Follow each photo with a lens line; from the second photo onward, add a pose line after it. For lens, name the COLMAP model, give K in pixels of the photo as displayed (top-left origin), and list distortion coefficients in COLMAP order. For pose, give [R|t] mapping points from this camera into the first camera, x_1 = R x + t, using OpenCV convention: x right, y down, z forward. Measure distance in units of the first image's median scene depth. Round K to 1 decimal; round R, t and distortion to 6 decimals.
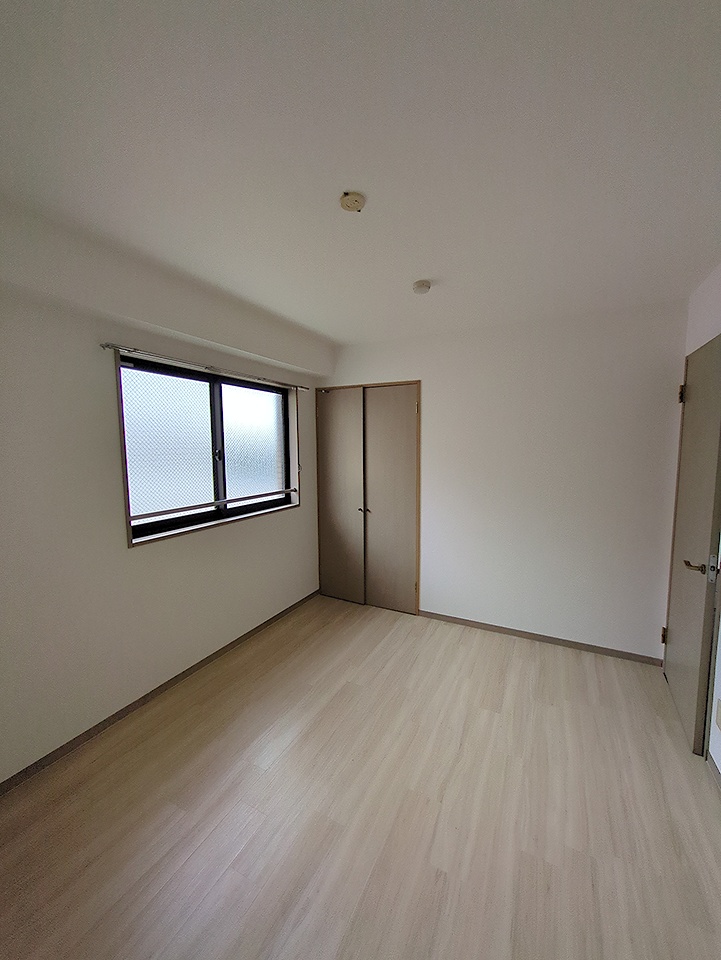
lens RADIAL K [[377.3, 0, 359.7], [0, 377.3, 482.7], [0, 0, 1]] dist [0.004340, 0.000427]
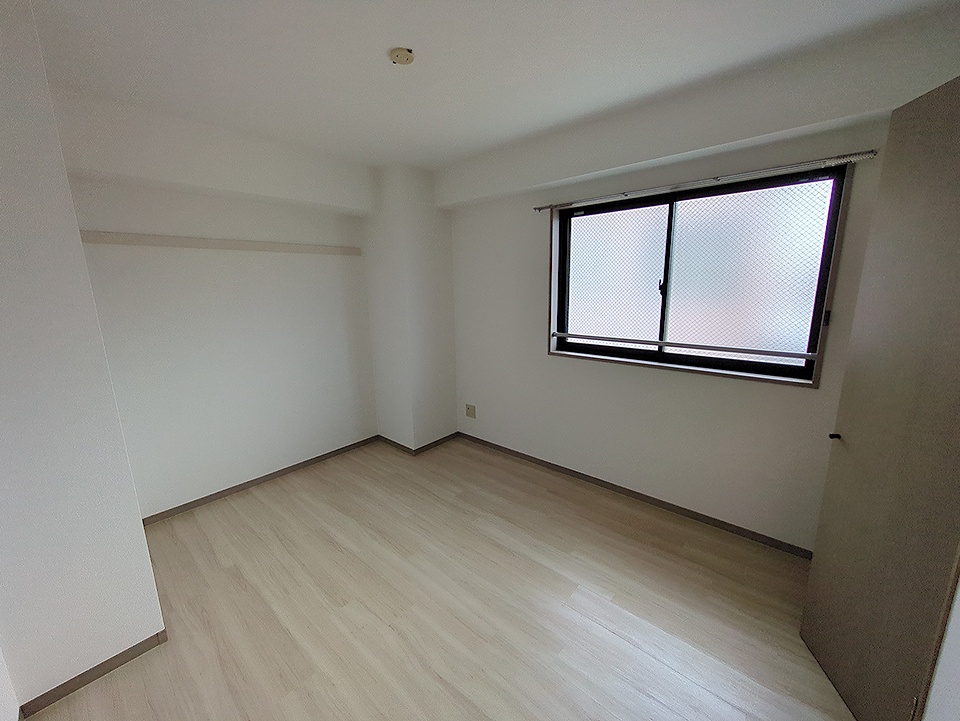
lens RADIAL K [[377.3, 0, 478.2], [0, 377.3, 357.0], [0, 0, 1]] dist [0.004340, 0.000427]
pose [[-0.236147, 0.205821, -0.949670, 0.587791], [-0.071225, 0.971015, 0.228158, -0.090085], [0.969104, 0.121519, -0.214643, 0.800733]]
